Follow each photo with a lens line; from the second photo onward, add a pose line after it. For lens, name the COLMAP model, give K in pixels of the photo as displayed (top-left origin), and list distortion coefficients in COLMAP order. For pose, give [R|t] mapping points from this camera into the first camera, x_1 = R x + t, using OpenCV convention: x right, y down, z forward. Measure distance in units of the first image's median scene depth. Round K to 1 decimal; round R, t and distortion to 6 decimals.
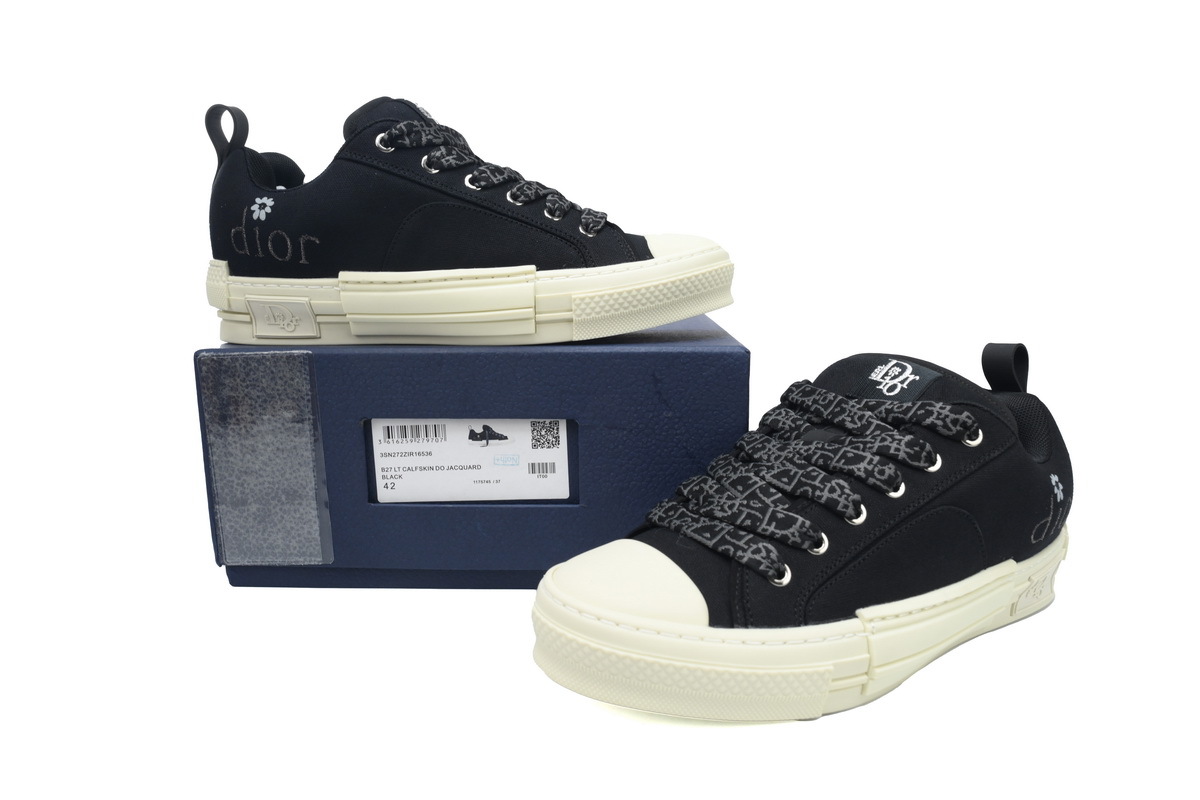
lens RADIAL K [[828.9, 0, 600.0], [0, 828.9, 400.0], [0, 0, 1]] dist [0.006443, 0.001154]
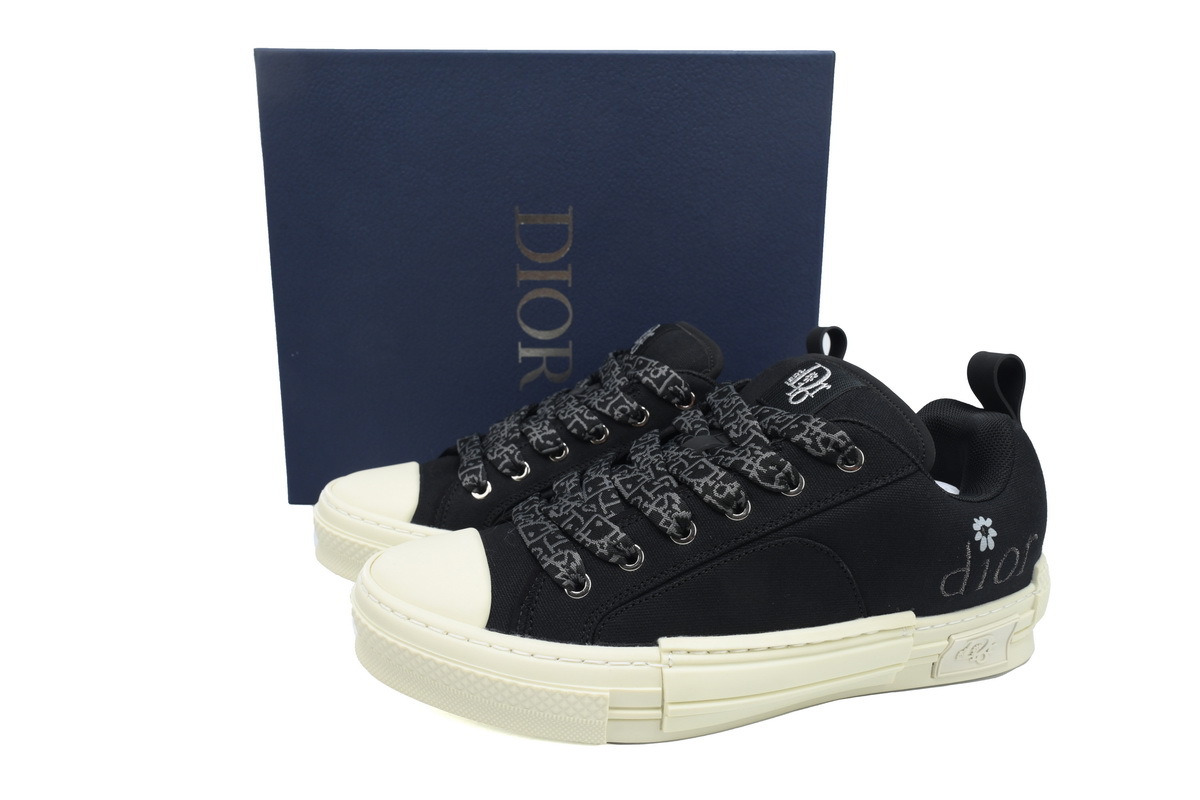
lens RADIAL K [[828.9, 0, 600.0], [0, 828.9, 400.0], [0, 0, 1]] dist [0.006443, 0.001154]
pose [[0.947586, 0.080669, -0.309150, 0.475137], [-0.071101, 0.996580, 0.042111, -0.036333], [0.311490, -0.017923, 0.950081, 0.116952]]
